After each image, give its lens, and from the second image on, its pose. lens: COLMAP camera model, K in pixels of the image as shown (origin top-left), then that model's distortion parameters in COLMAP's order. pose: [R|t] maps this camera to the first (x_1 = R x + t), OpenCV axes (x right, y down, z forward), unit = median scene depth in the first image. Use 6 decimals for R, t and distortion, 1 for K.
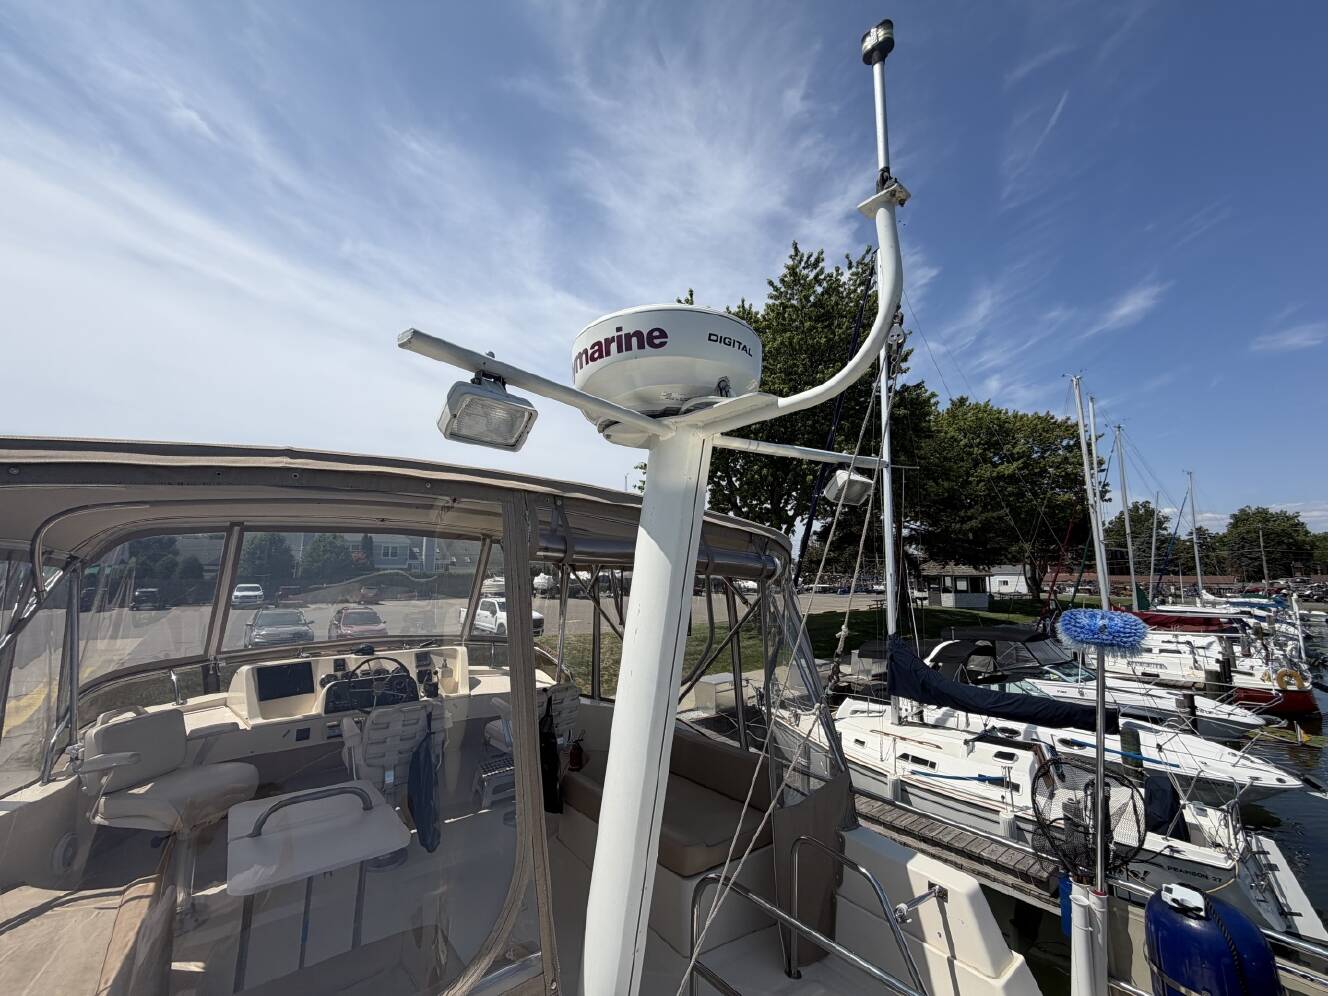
lens RADIAL K [[530.8, 0, 661.0], [0, 530.8, 497.3], [0, 0, 1]] dist [0.002192, -0.000565]
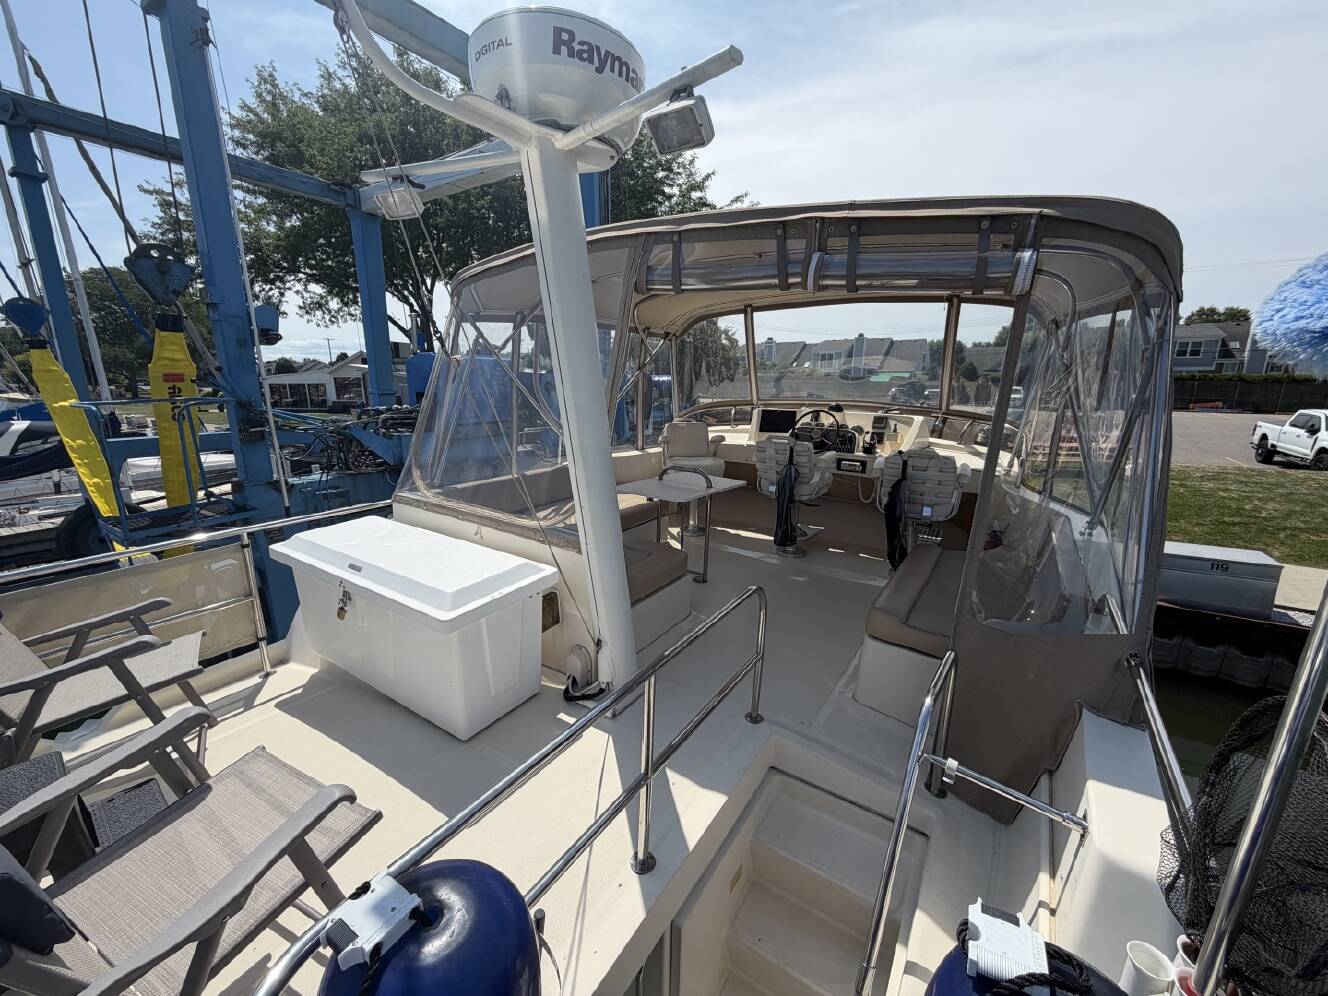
lens RADIAL K [[530.8, 0, 661.0], [0, 530.8, 497.3], [0, 0, 1]] dist [0.002192, -0.000565]
pose [[0.304910, 0.207490, -0.929504, 0.453856], [0.132538, 0.957238, 0.257157, 0.128009], [0.943114, -0.201604, 0.264371, 0.304185]]
